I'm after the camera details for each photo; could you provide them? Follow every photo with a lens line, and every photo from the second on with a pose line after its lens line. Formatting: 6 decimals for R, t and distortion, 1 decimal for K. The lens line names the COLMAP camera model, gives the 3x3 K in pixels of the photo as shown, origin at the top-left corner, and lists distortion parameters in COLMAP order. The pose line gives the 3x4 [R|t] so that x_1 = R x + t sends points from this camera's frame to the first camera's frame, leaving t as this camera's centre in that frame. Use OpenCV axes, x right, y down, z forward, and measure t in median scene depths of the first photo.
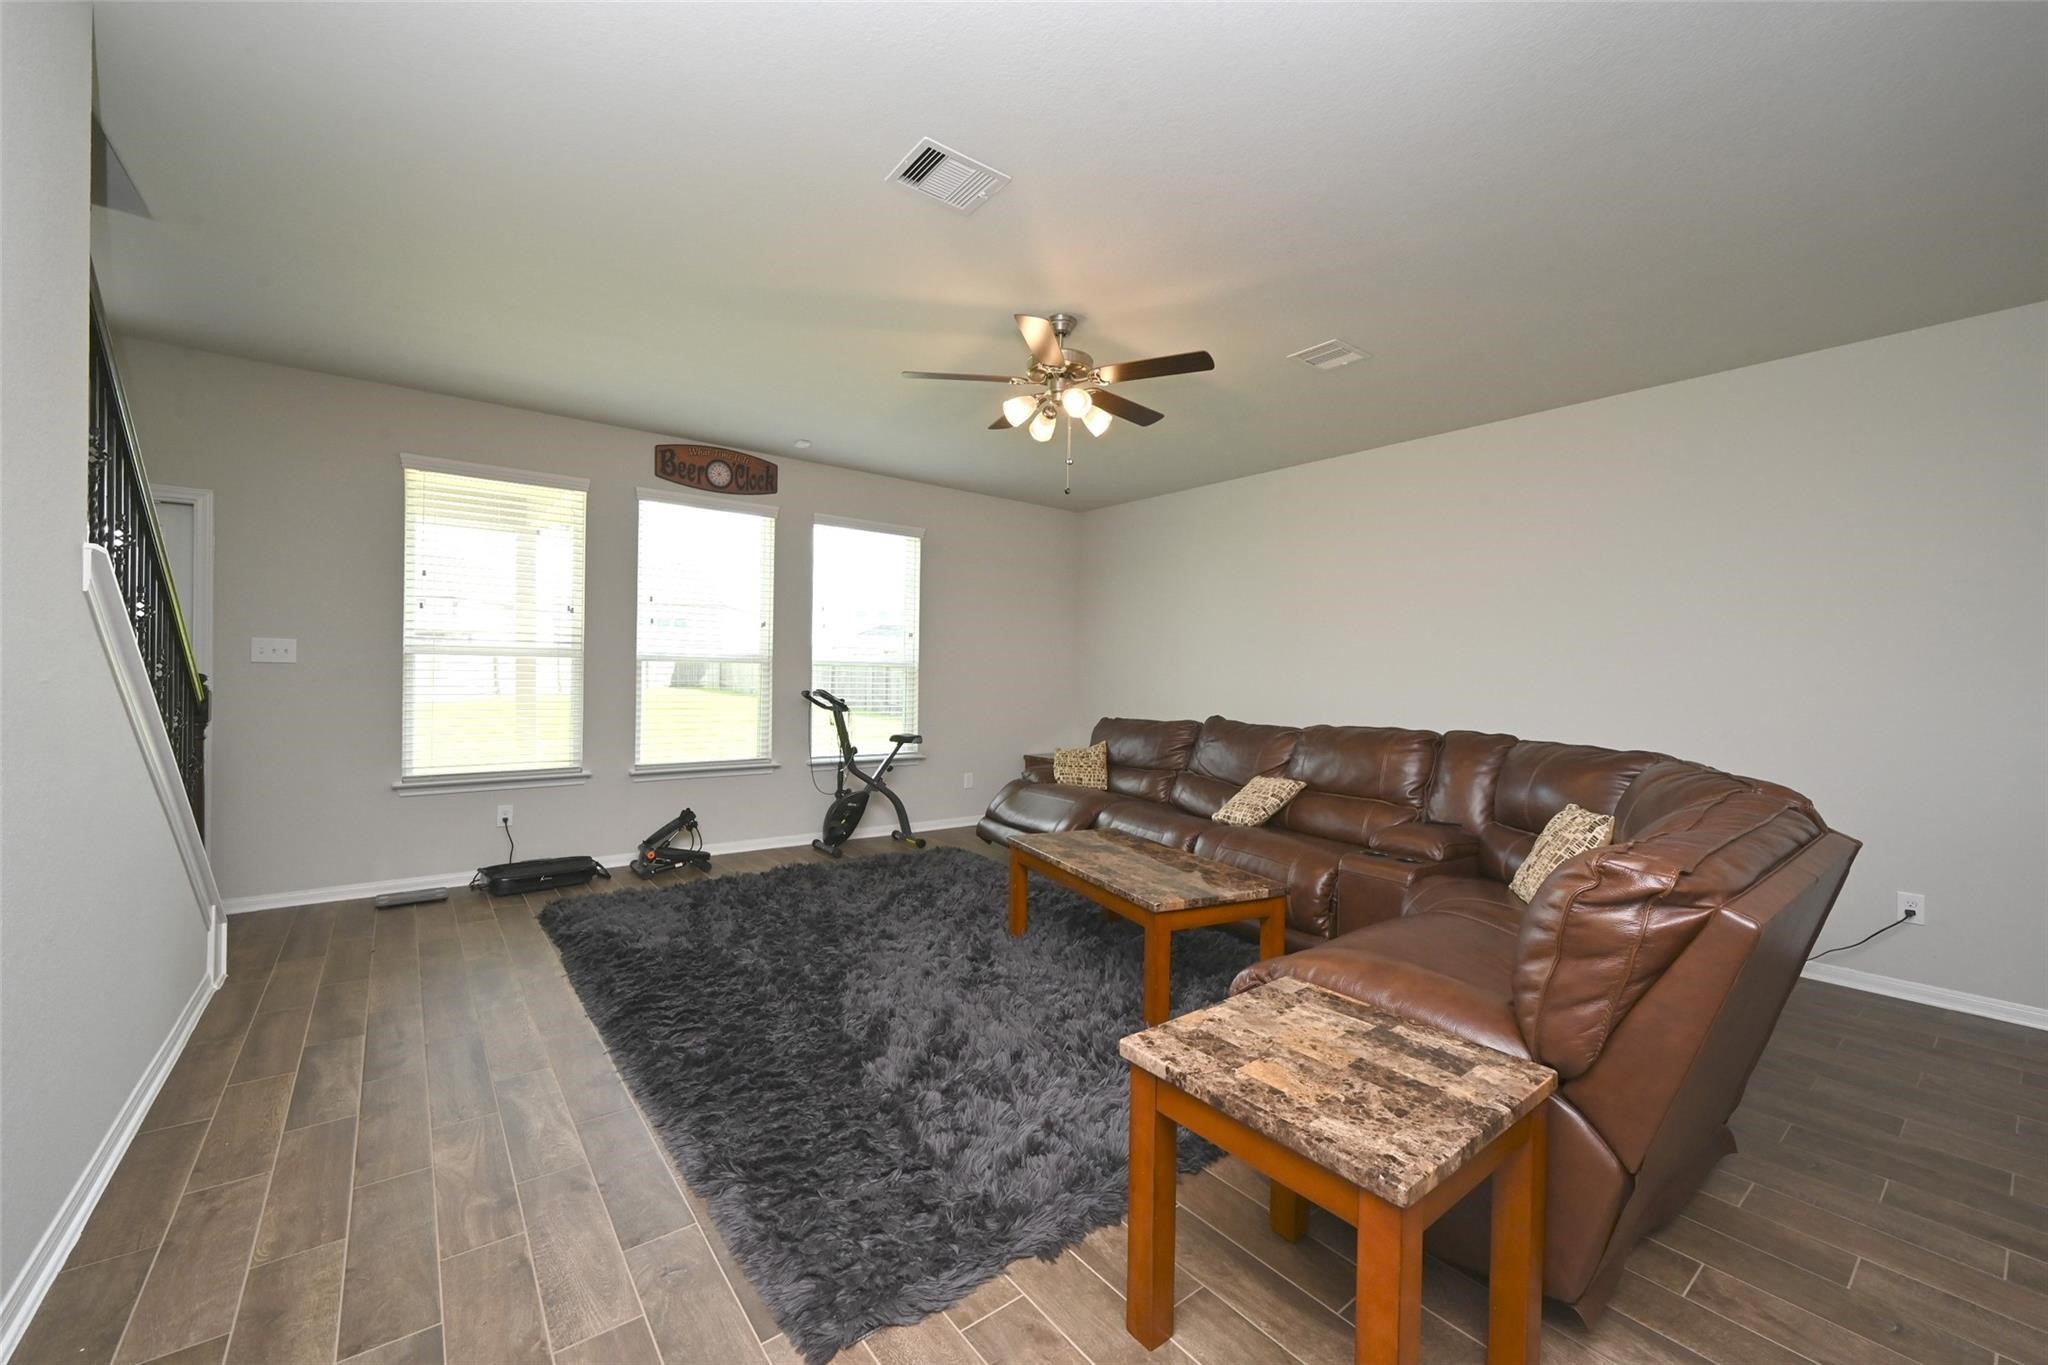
lens RADIAL K [[818.4, 0, 1026.3], [0, 818.4, 680.1], [0, 0, 1]] dist [0.011201, -0.000333]
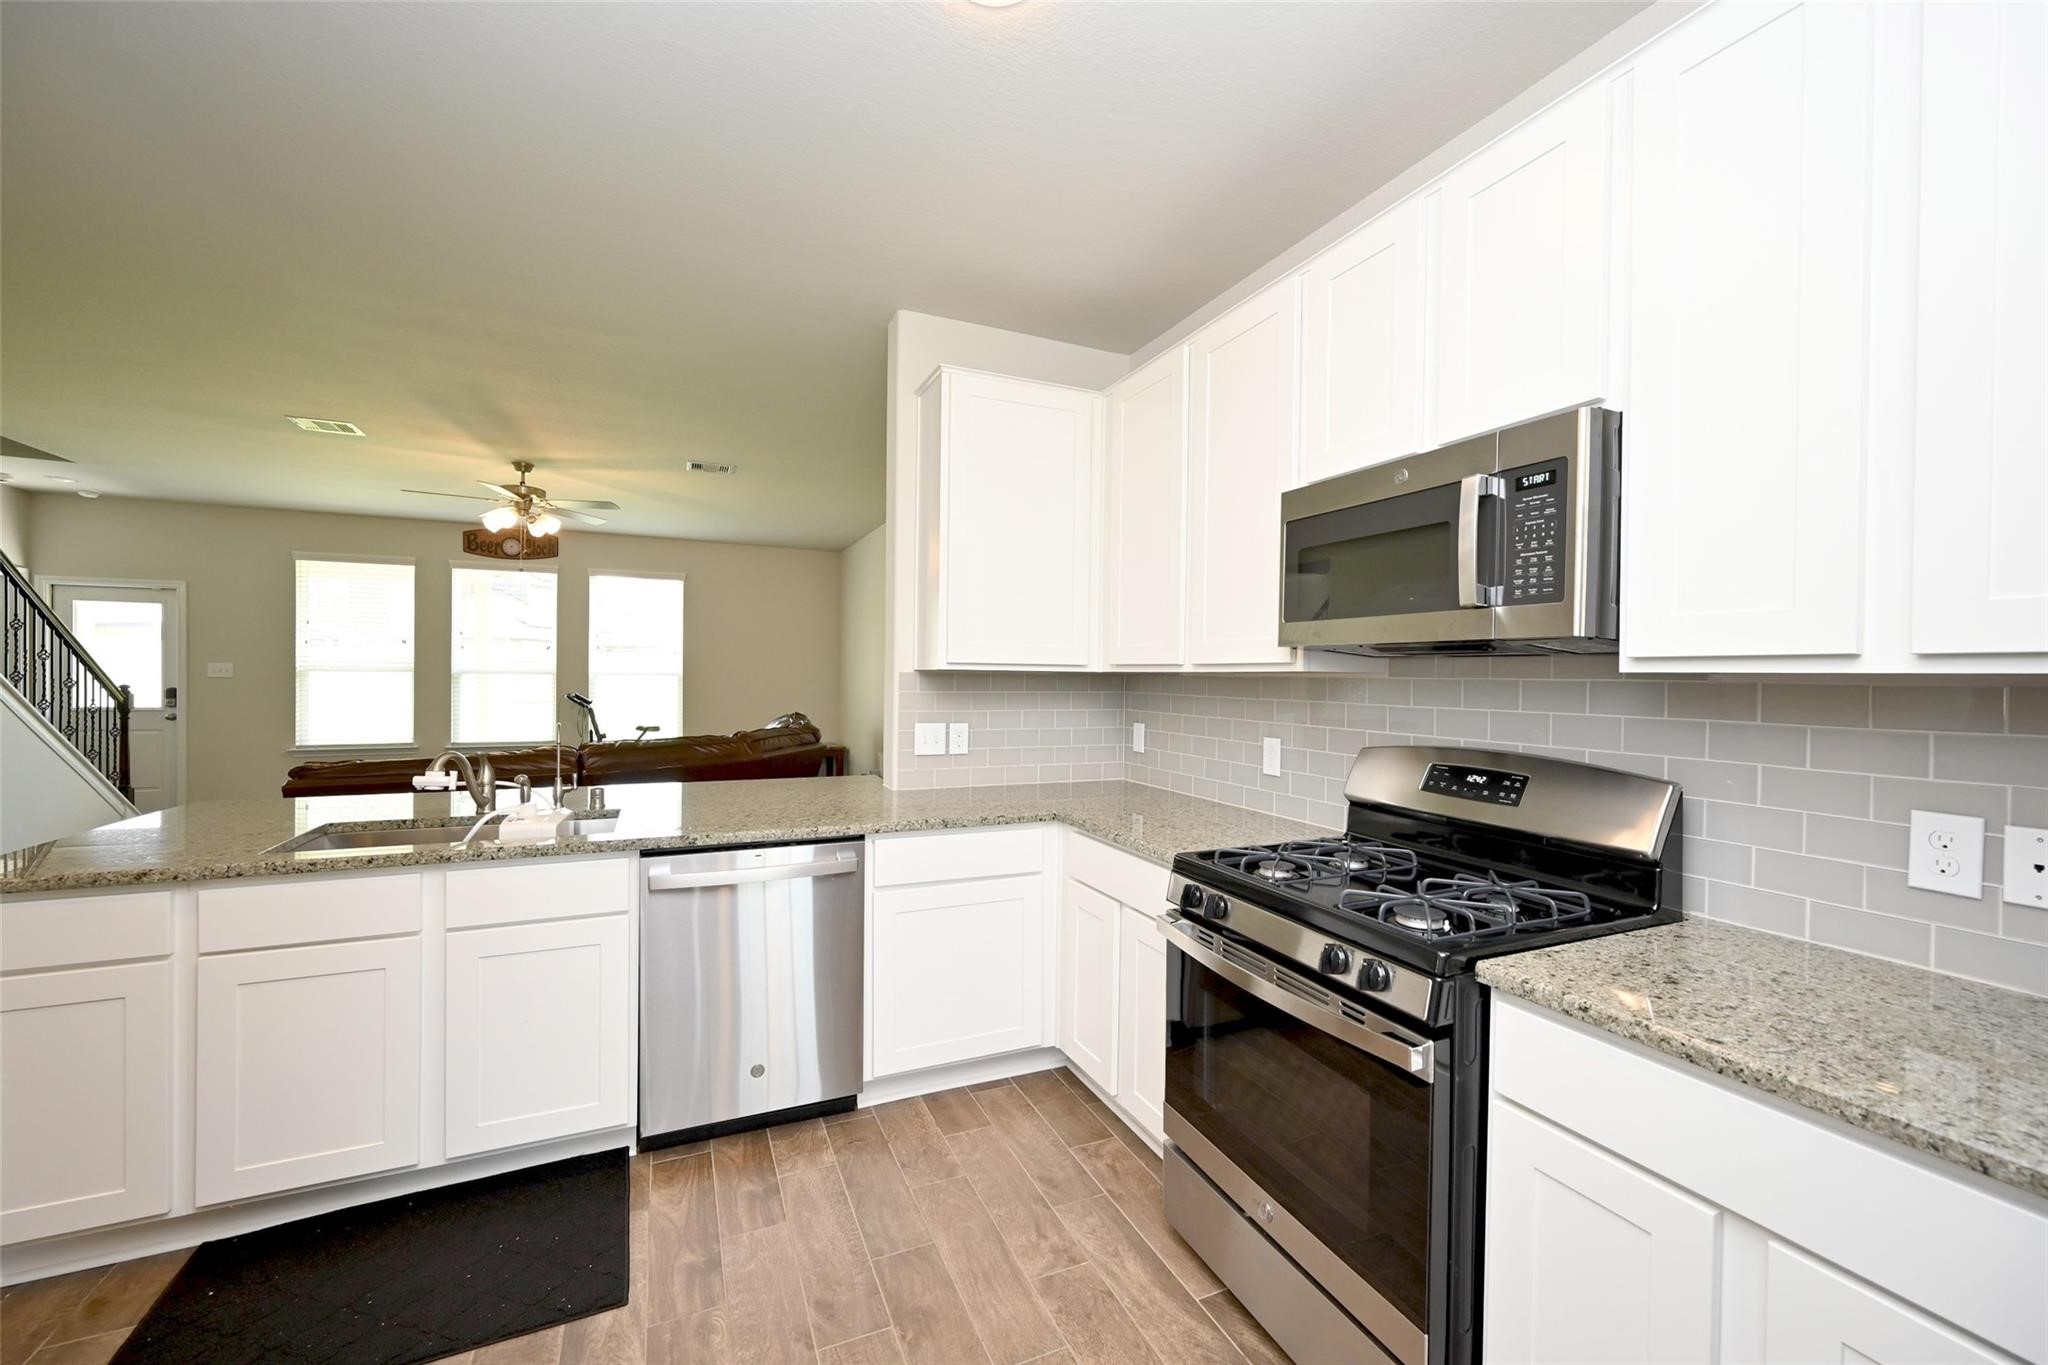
lens RADIAL K [[818.4, 0, 1052.4], [0, 818.4, 687.8], [0, 0, 1]] dist [0.011201, -0.000333]
pose [[0.975719, -0.009384, -0.218824, 0.932156], [0.009670, 0.999953, 0.000235, 0.010092], [0.218812, -0.002346, 0.975764, -0.236242]]
